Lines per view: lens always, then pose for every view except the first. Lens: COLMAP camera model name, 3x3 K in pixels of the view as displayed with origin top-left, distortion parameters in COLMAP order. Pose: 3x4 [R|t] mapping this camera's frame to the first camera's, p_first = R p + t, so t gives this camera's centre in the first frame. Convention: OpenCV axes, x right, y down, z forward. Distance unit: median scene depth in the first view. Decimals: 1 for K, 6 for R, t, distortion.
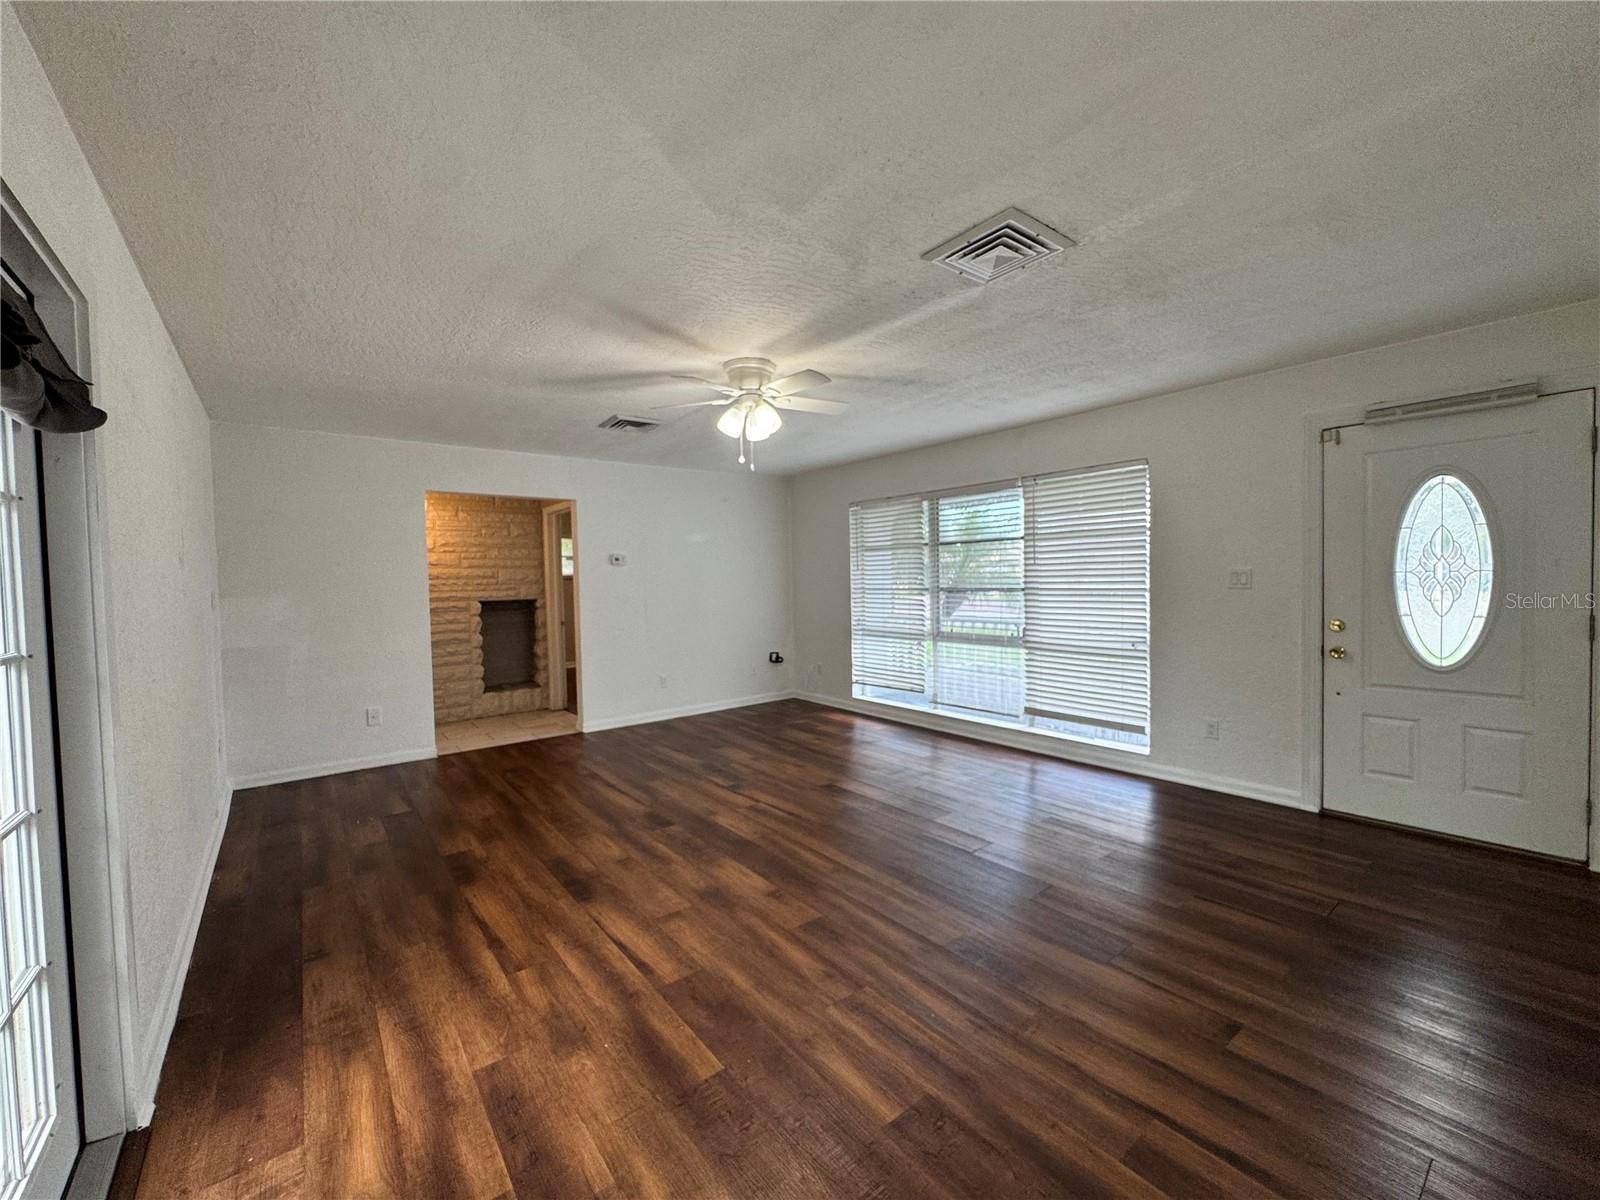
lens RADIAL K [[642.8, 0, 797.7], [0, 642.8, 602.2], [0, 0, 1]] dist [-0.007688, 0.001098]
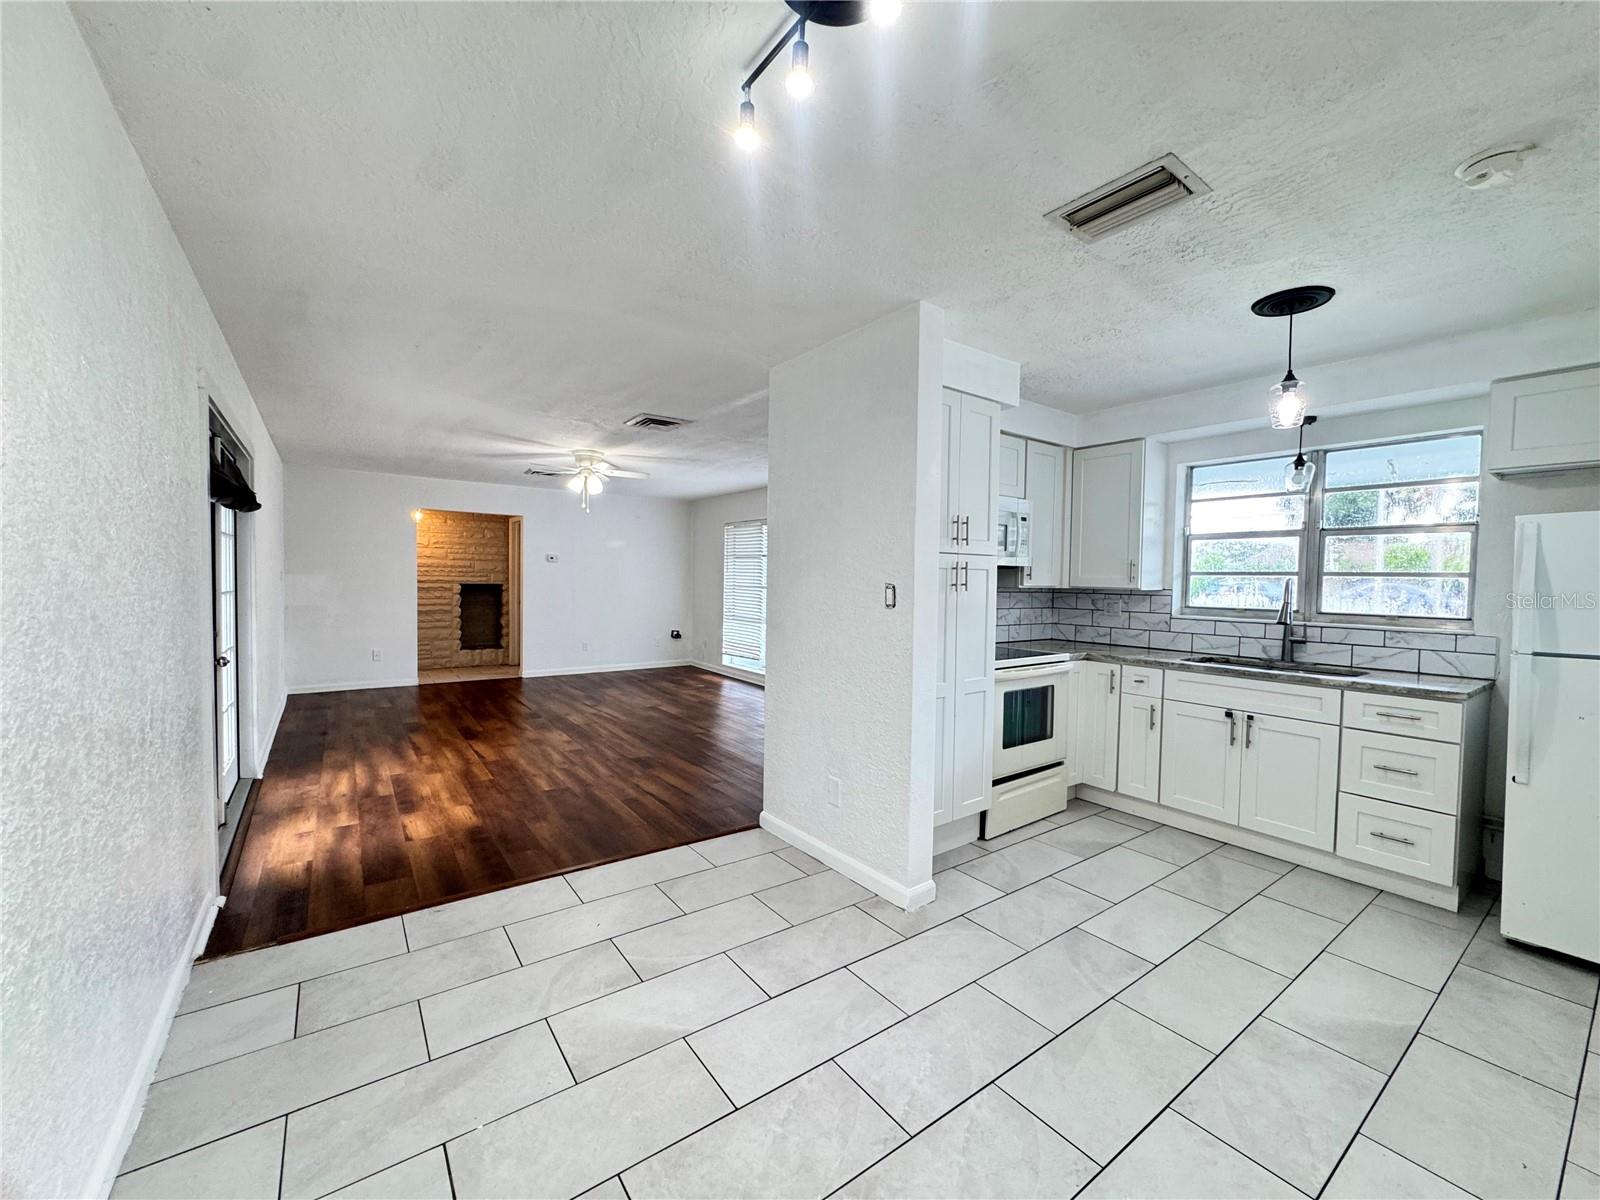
lens RADIAL K [[642.8, 0, 801.4], [0, 642.8, 601.0], [0, 0, 1]] dist [-0.007688, 0.001098]
pose [[0.998522, 0.040077, -0.036697, 0.560923], [-0.040097, 0.999196, 0.000192, 0.010984], [0.036676, 0.001279, 0.999326, -0.689618]]
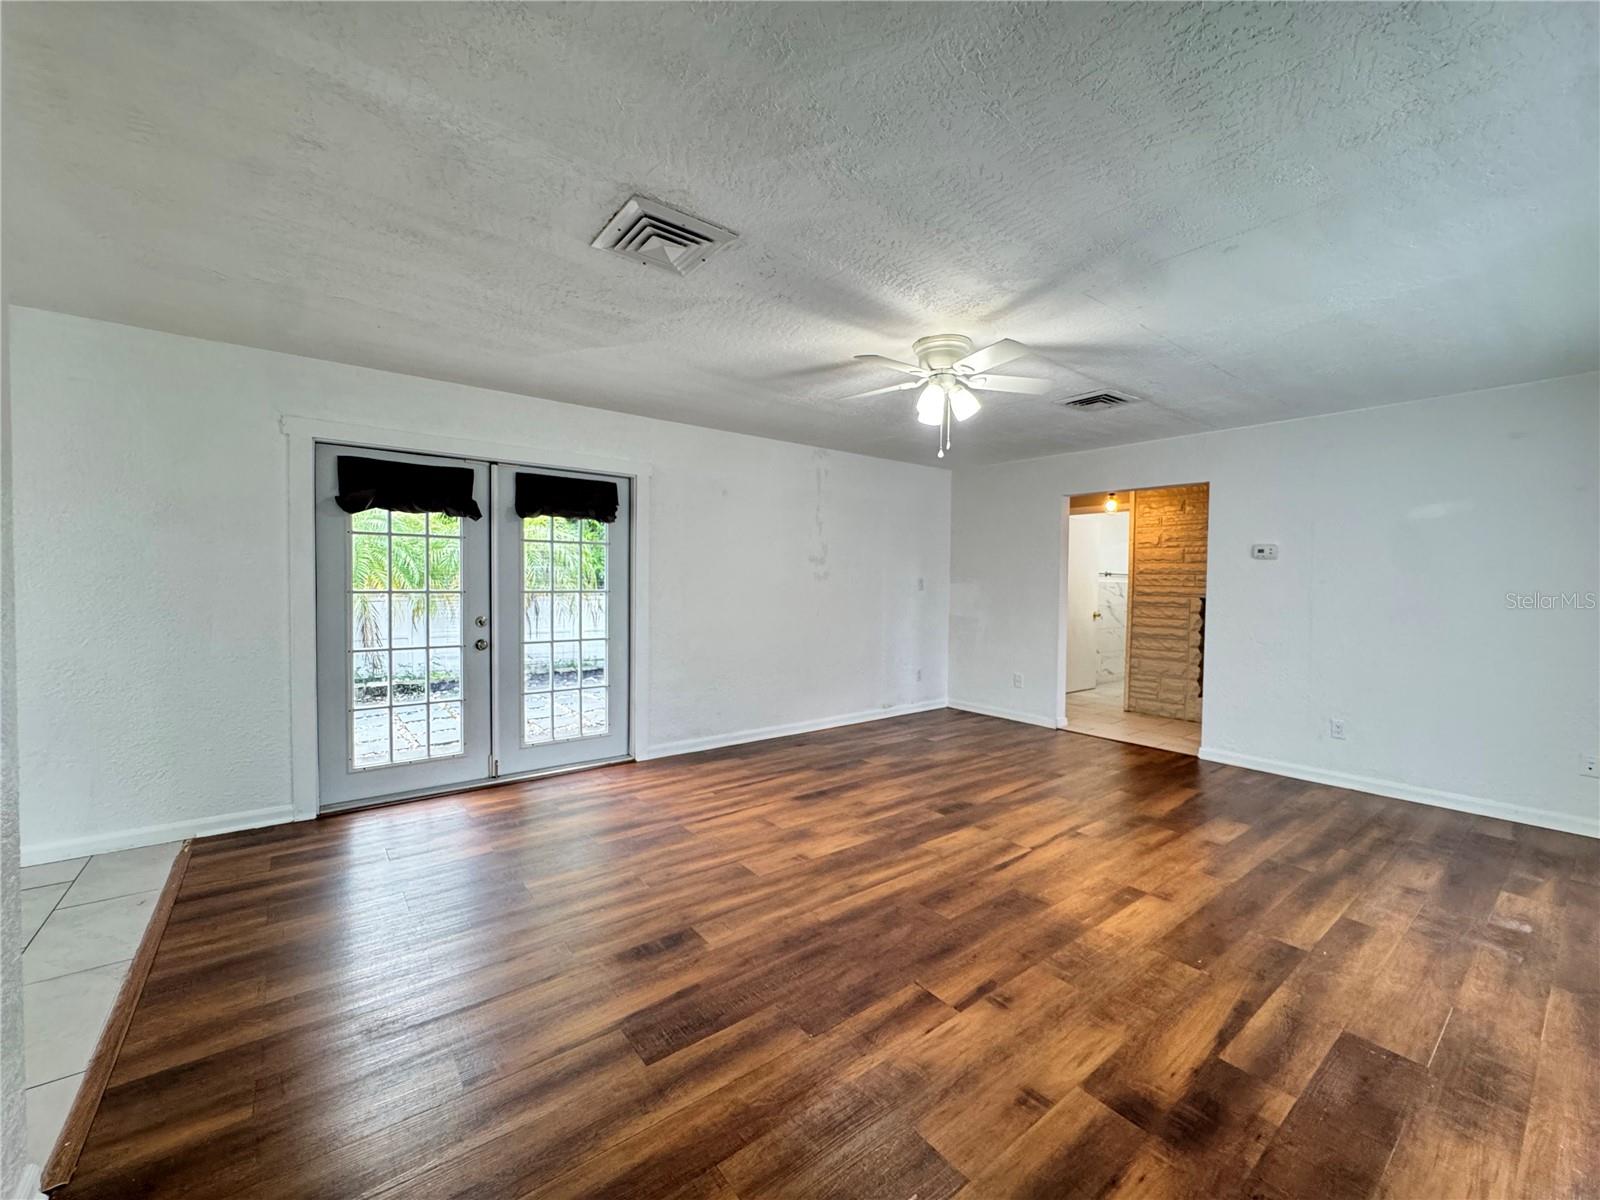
lens RADIAL K [[642.8, 0, 796.9], [0, 642.8, 602.3], [0, 0, 1]] dist [-0.007688, 0.001098]
pose [[-0.003725, 0.056143, -0.998416, 0.839050], [-0.049013, 0.997212, 0.056259, -0.036880], [0.998791, 0.049145, -0.000963, 0.780476]]
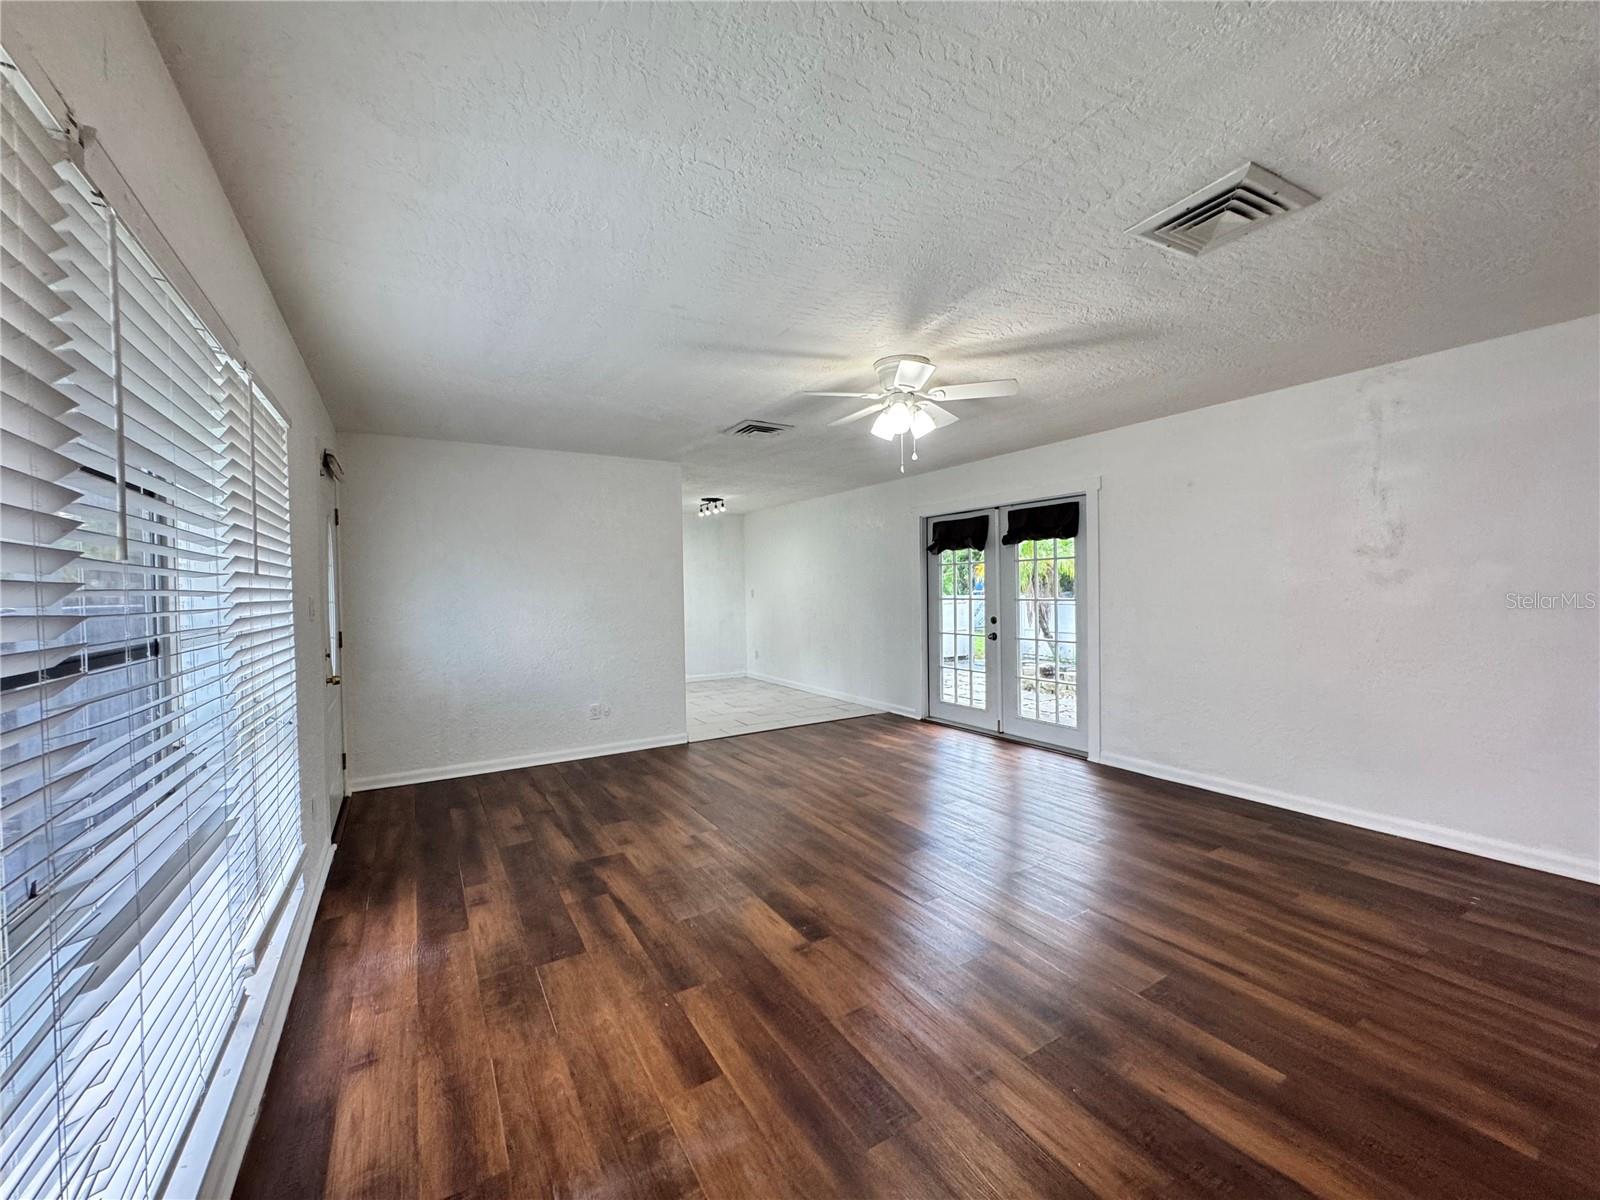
lens RADIAL K [[642.8, 0, 799.9], [0, 642.8, 601.8], [0, 0, 1]] dist [-0.007688, 0.001098]
pose [[-0.992071, 0.035681, 0.120506, -0.026345], [0.042650, 0.997533, 0.055757, -0.070519], [-0.118219, 0.060455, -0.991146, 1.920430]]
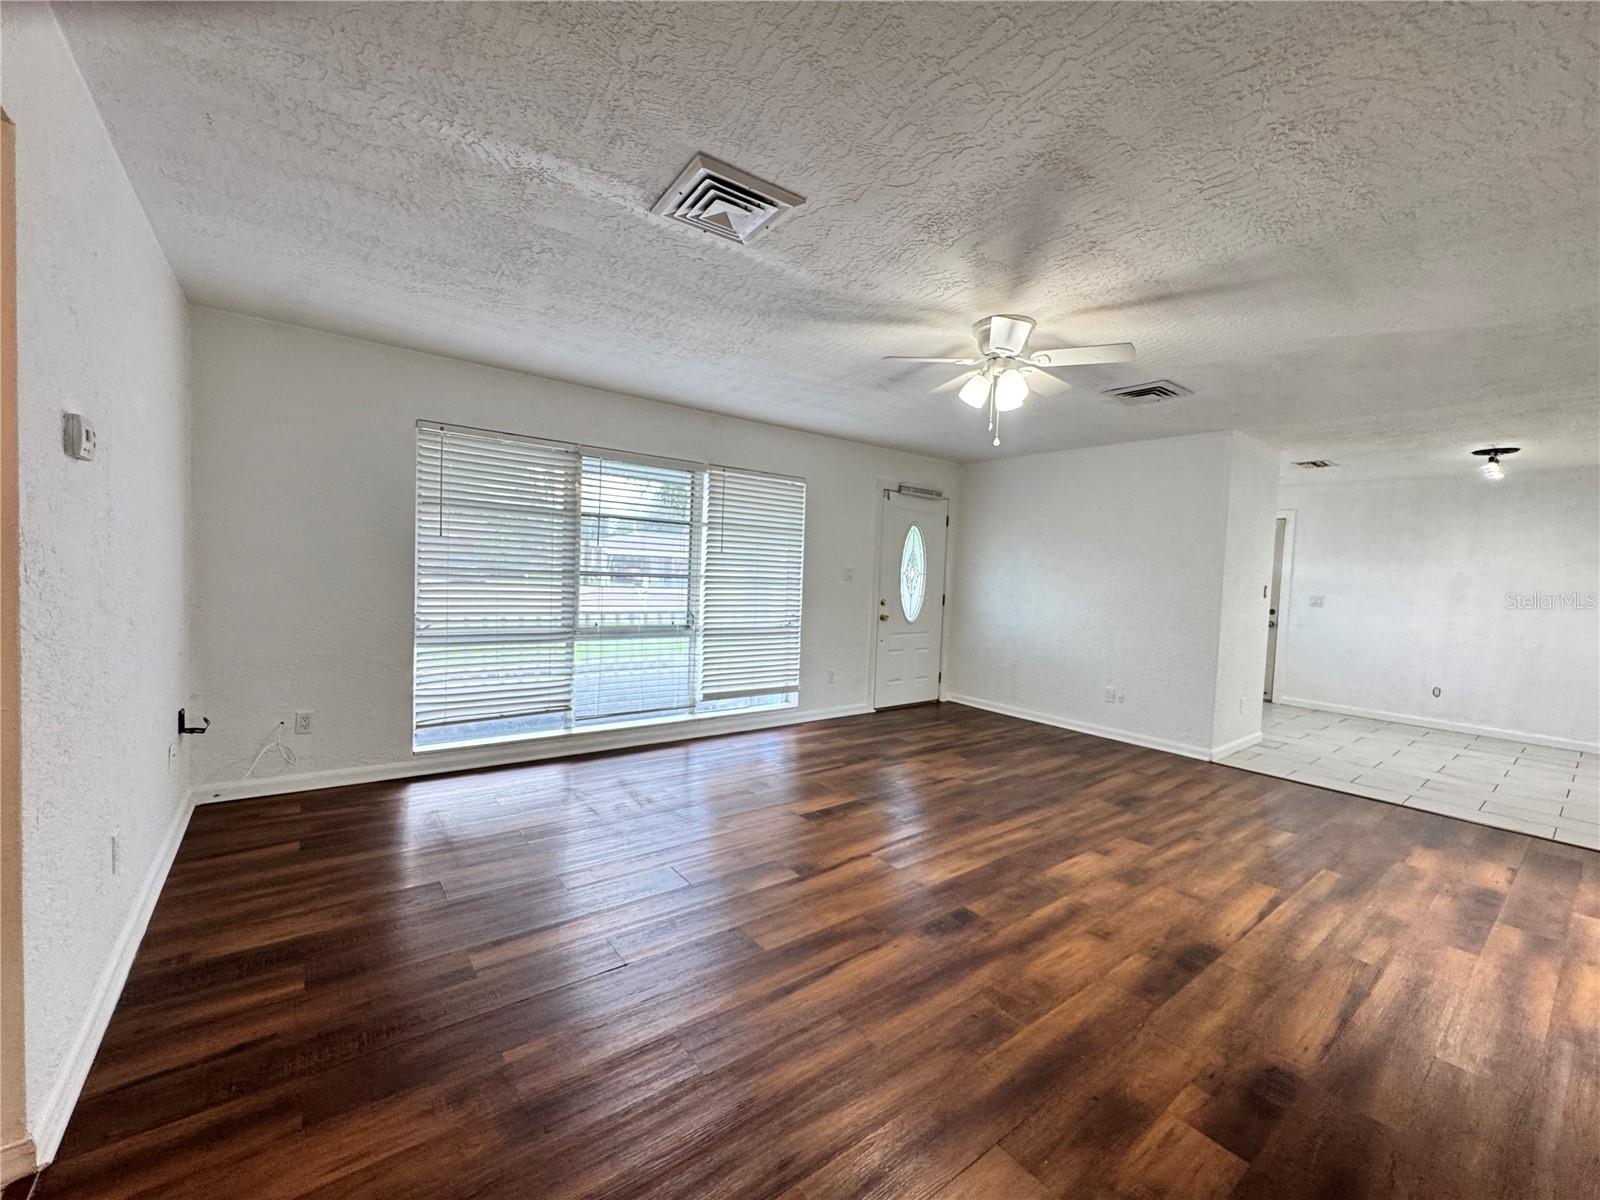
lens RADIAL K [[642.8, 0, 795.6], [0, 642.8, 599.9], [0, 0, 1]] dist [-0.007688, 0.001098]
pose [[0.012507, -0.024654, 0.999618, -0.933278], [-0.004357, 0.999685, 0.024710, -0.013082], [-0.999912, -0.004664, 0.012396, 1.228203]]
